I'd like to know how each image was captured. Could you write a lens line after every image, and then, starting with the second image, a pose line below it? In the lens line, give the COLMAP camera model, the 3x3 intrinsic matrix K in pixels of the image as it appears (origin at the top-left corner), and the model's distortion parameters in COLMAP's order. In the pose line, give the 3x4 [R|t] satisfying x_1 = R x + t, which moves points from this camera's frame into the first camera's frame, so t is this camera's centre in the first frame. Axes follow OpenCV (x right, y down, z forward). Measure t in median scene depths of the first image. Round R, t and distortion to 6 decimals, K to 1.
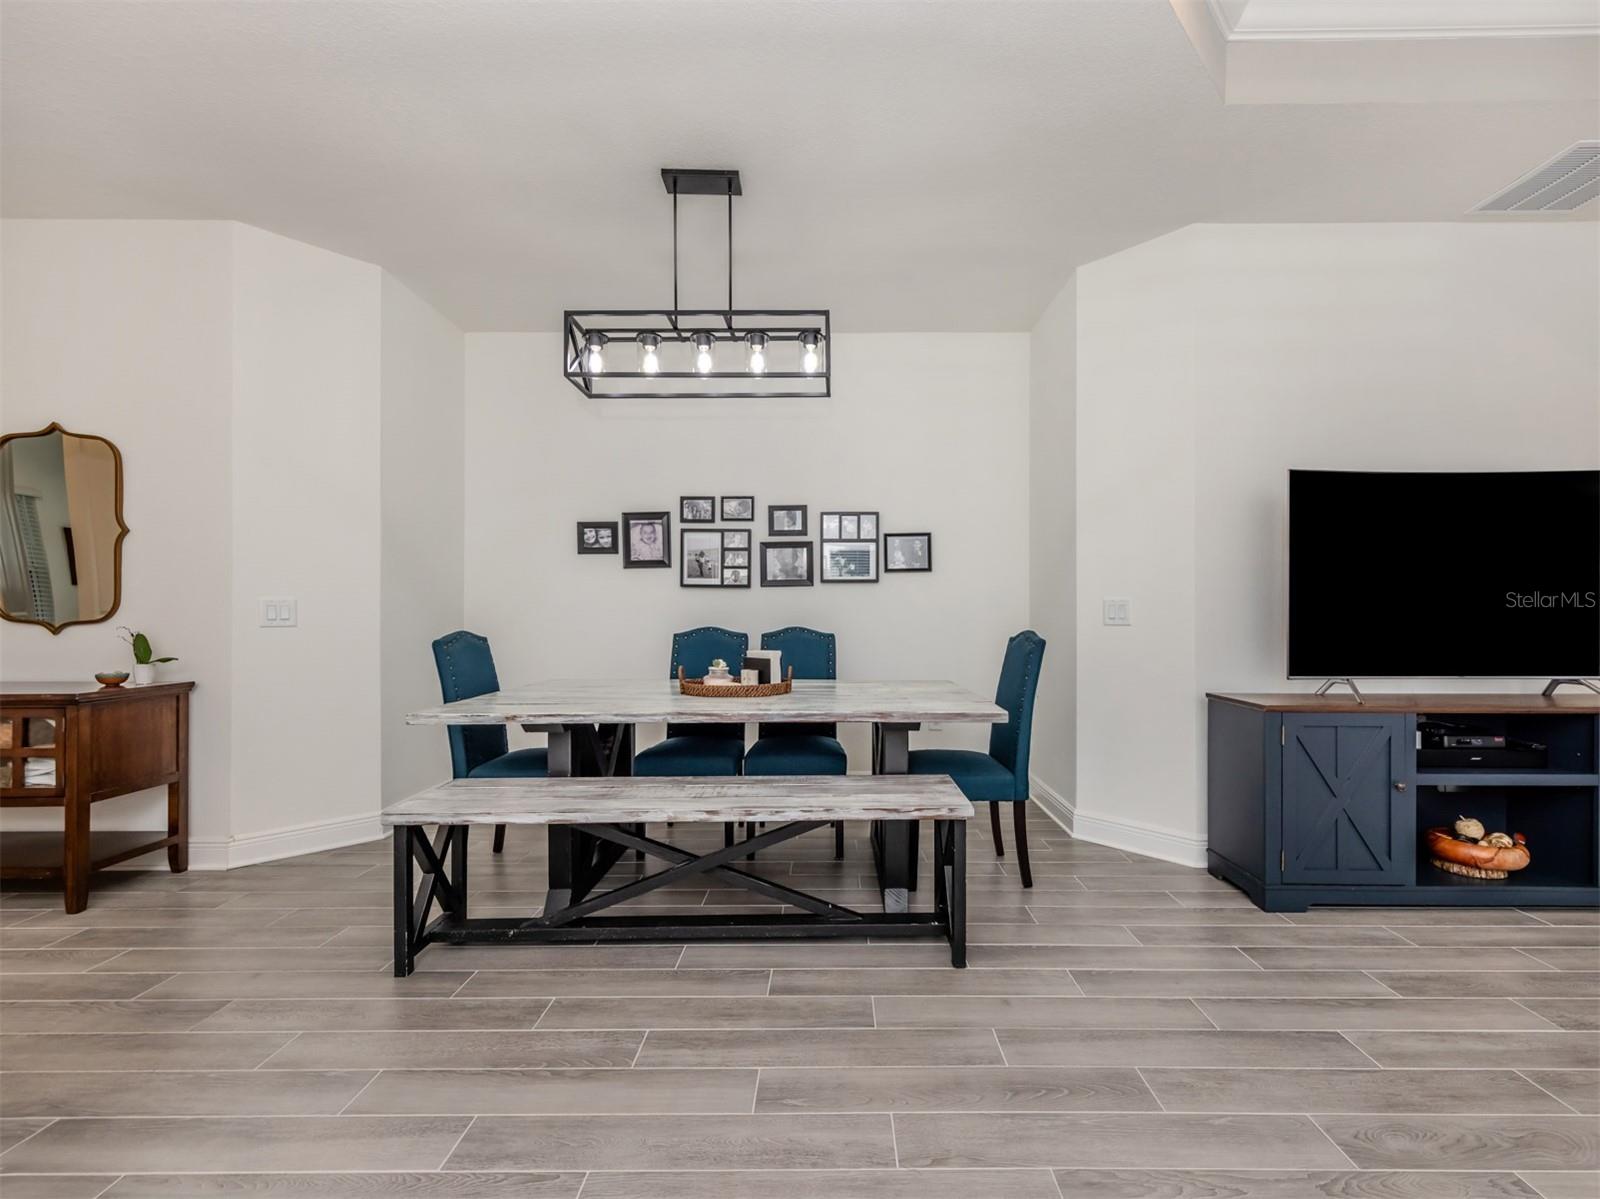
lens RADIAL K [[686.4, 0, 806.4], [0, 686.4, 613.3], [0, 0, 1]] dist [-0.001139, -0.000319]
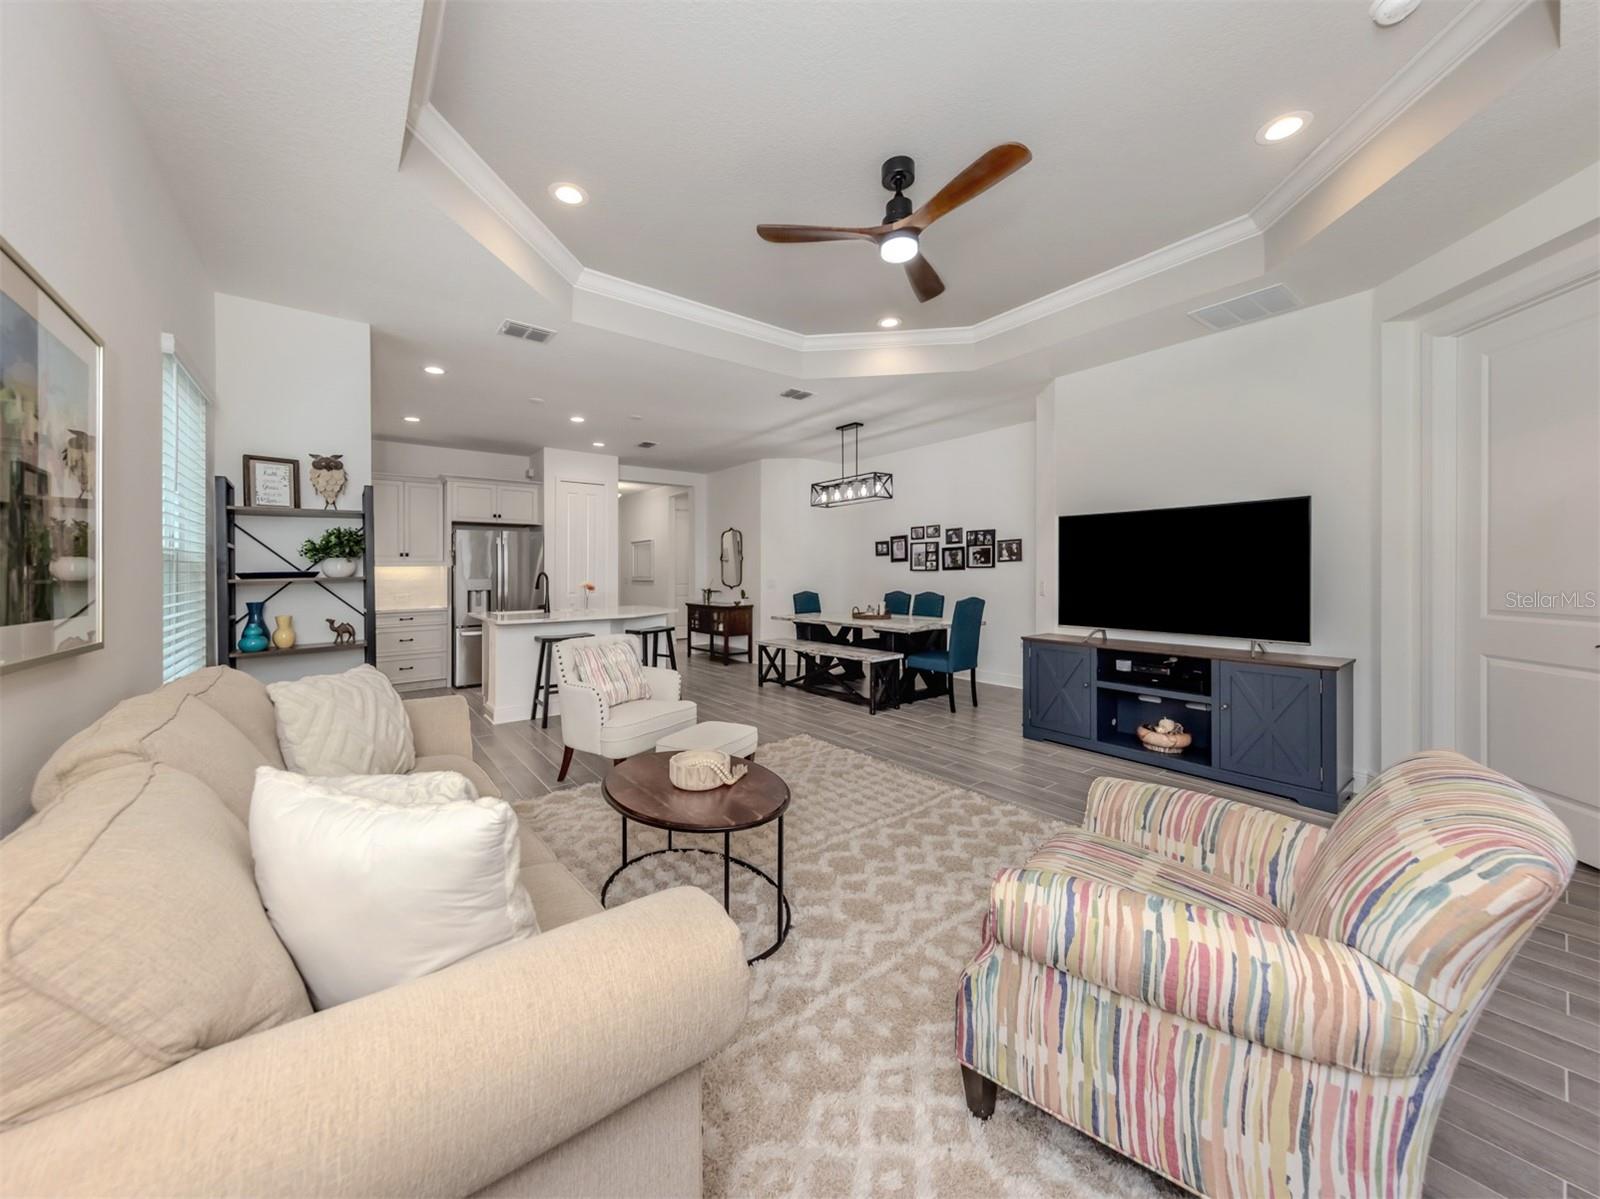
lens RADIAL K [[591.3, 0, 797.7], [0, 591.3, 576.2], [0, 0, 1]] dist [0.051961, -0.000043]
pose [[0.615912, 0.003343, -0.787808, 1.041163], [0.014211, 0.999781, 0.015353, -0.053957], [0.787687, -0.020652, 0.615730, -0.401179]]
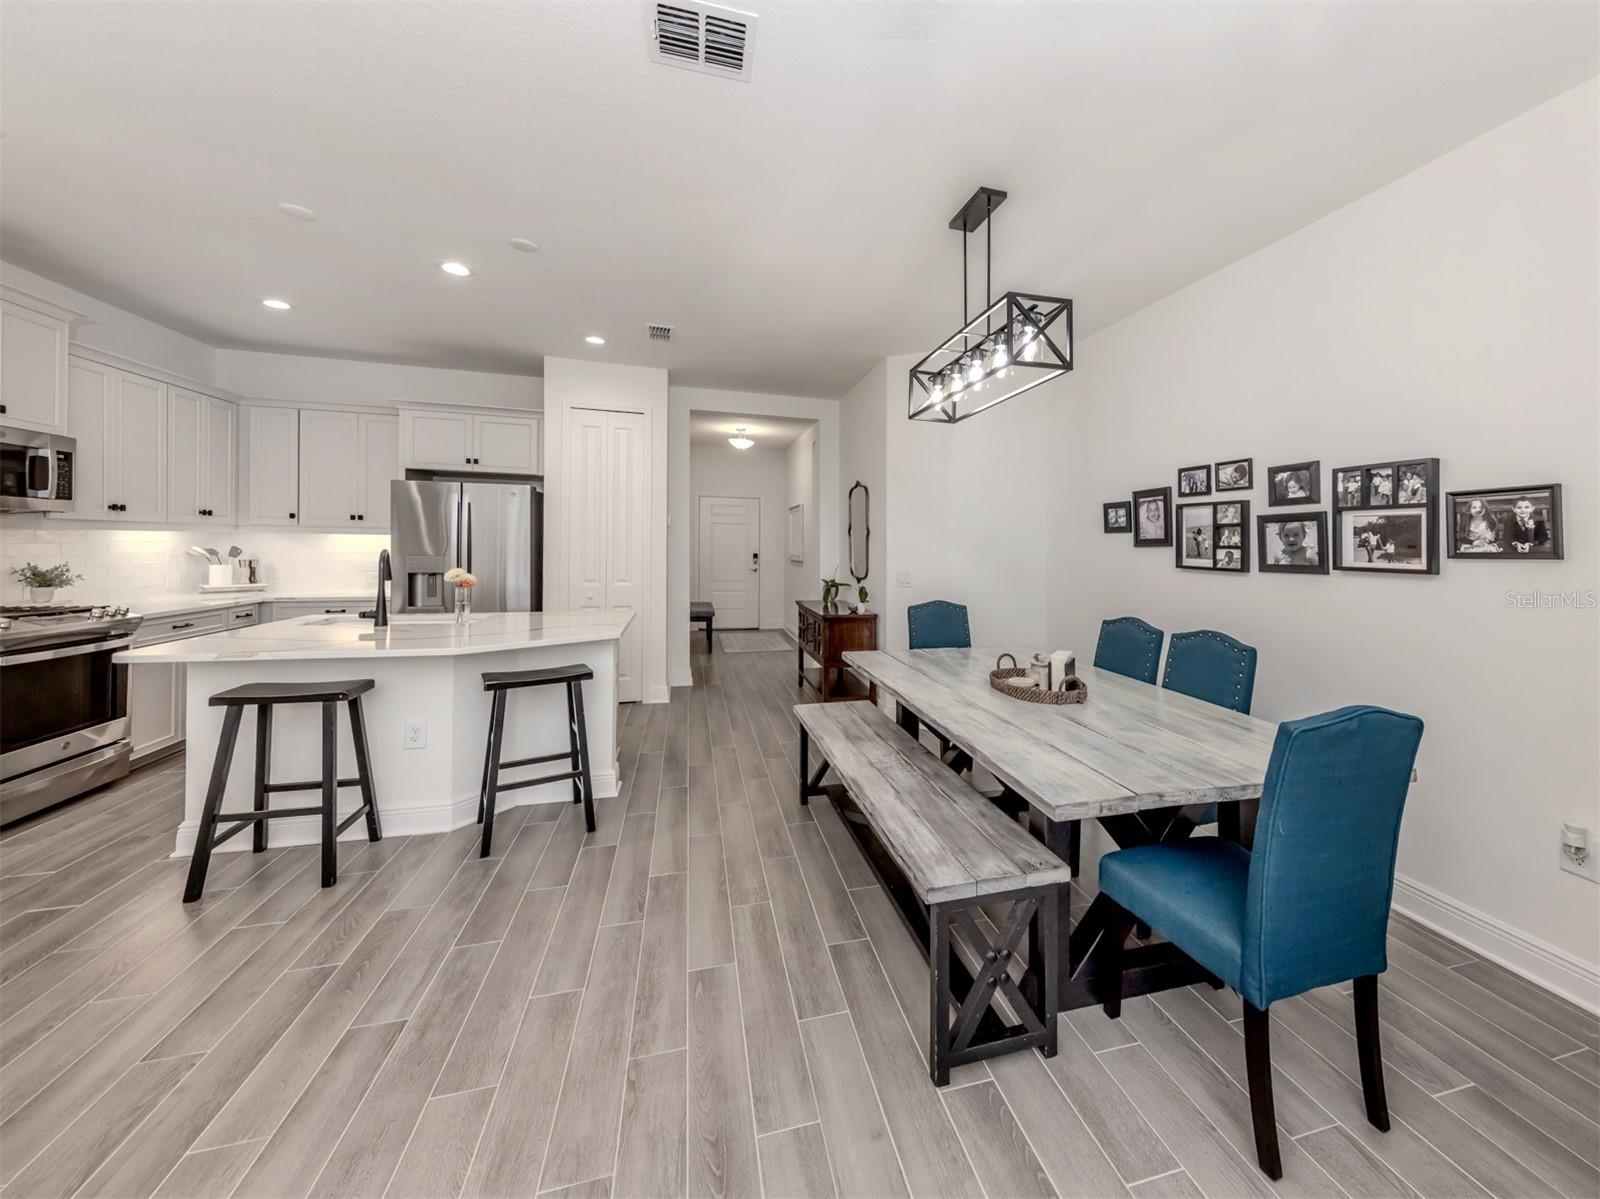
lens RADIAL K [[612.3, 0, 862.2], [0, 612.3, 520.4], [0, 0, 1]] dist [0.015471, -0.000175]
pose [[0.275767, -0.030347, -0.960745, 0.490960], [-0.012087, 0.999313, -0.035035, -0.067791], [0.961149, 0.021274, 0.275211, 0.366887]]
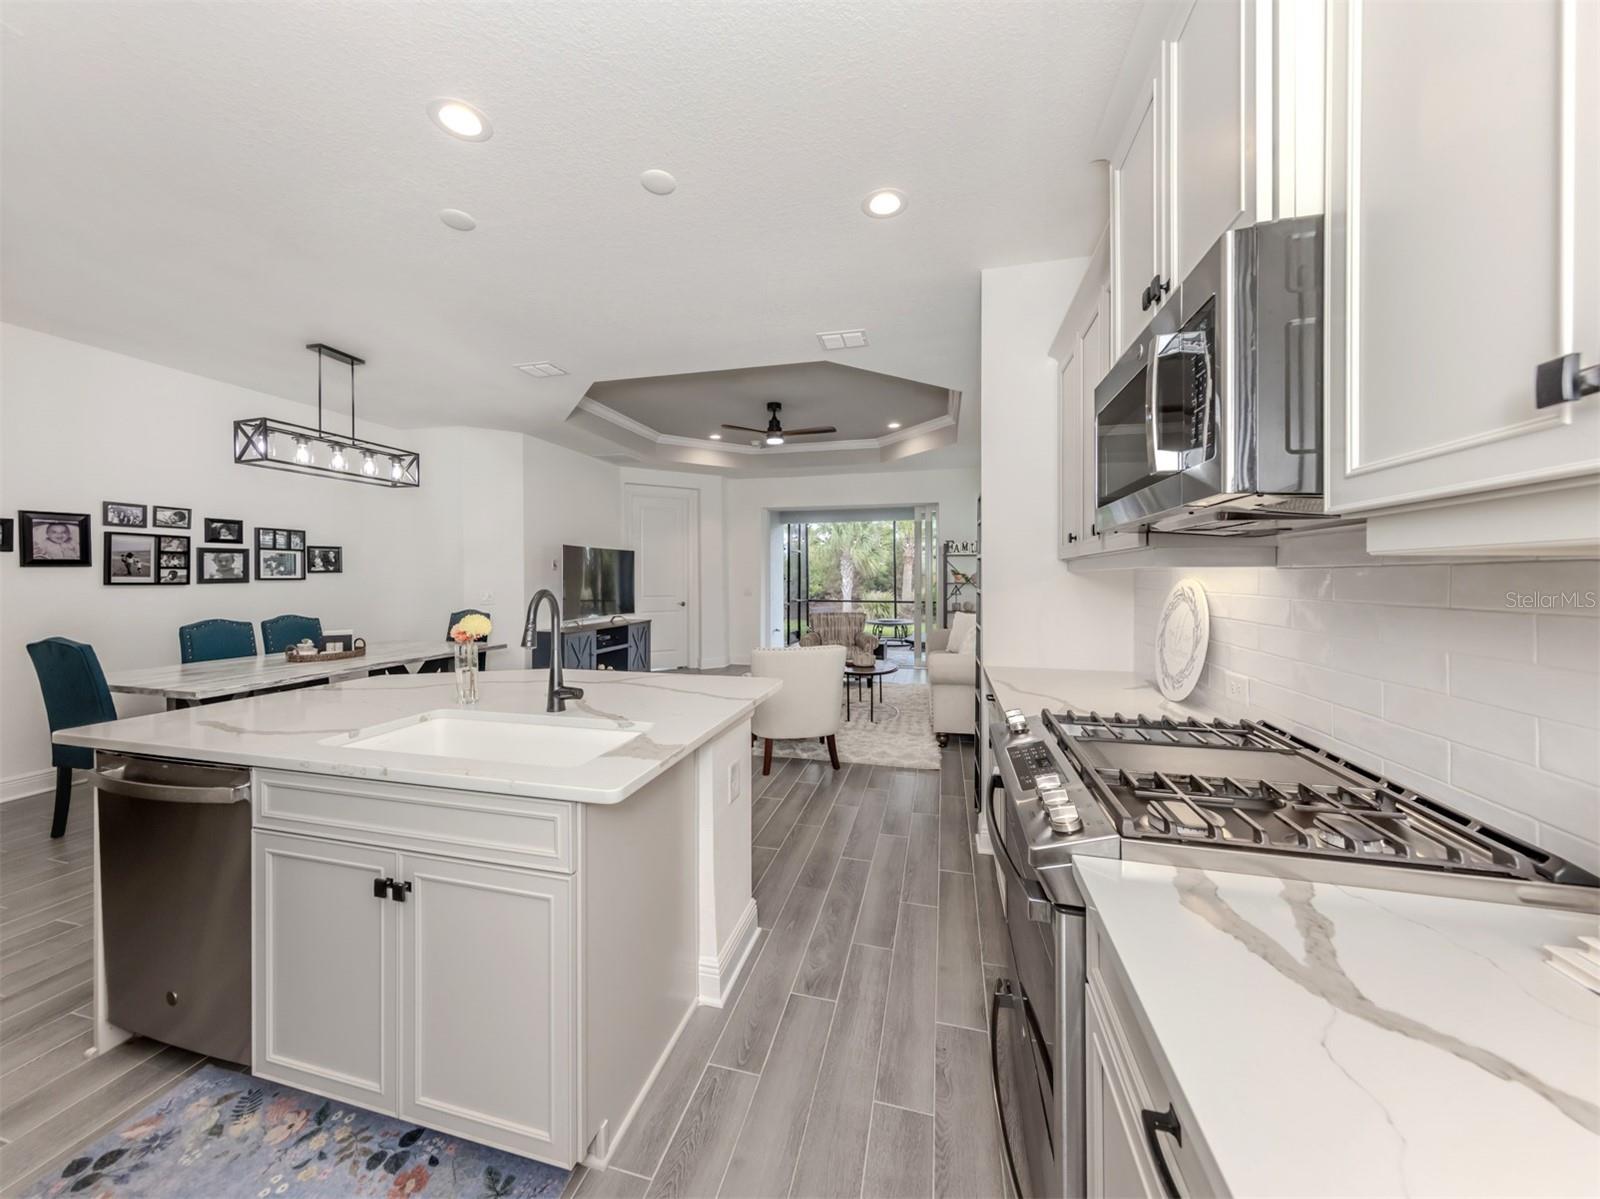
lens RADIAL K [[591.3, 0, 797.7], [0, 591.3, 576.2], [0, 0, 1]] dist [0.051961, -0.000043]
pose [[0.236012, 0.003176, 0.971745, -0.892049], [-0.013459, 0.999909, 0.000001, -0.066976], [-0.971657, -0.013079, 0.236033, -0.302498]]
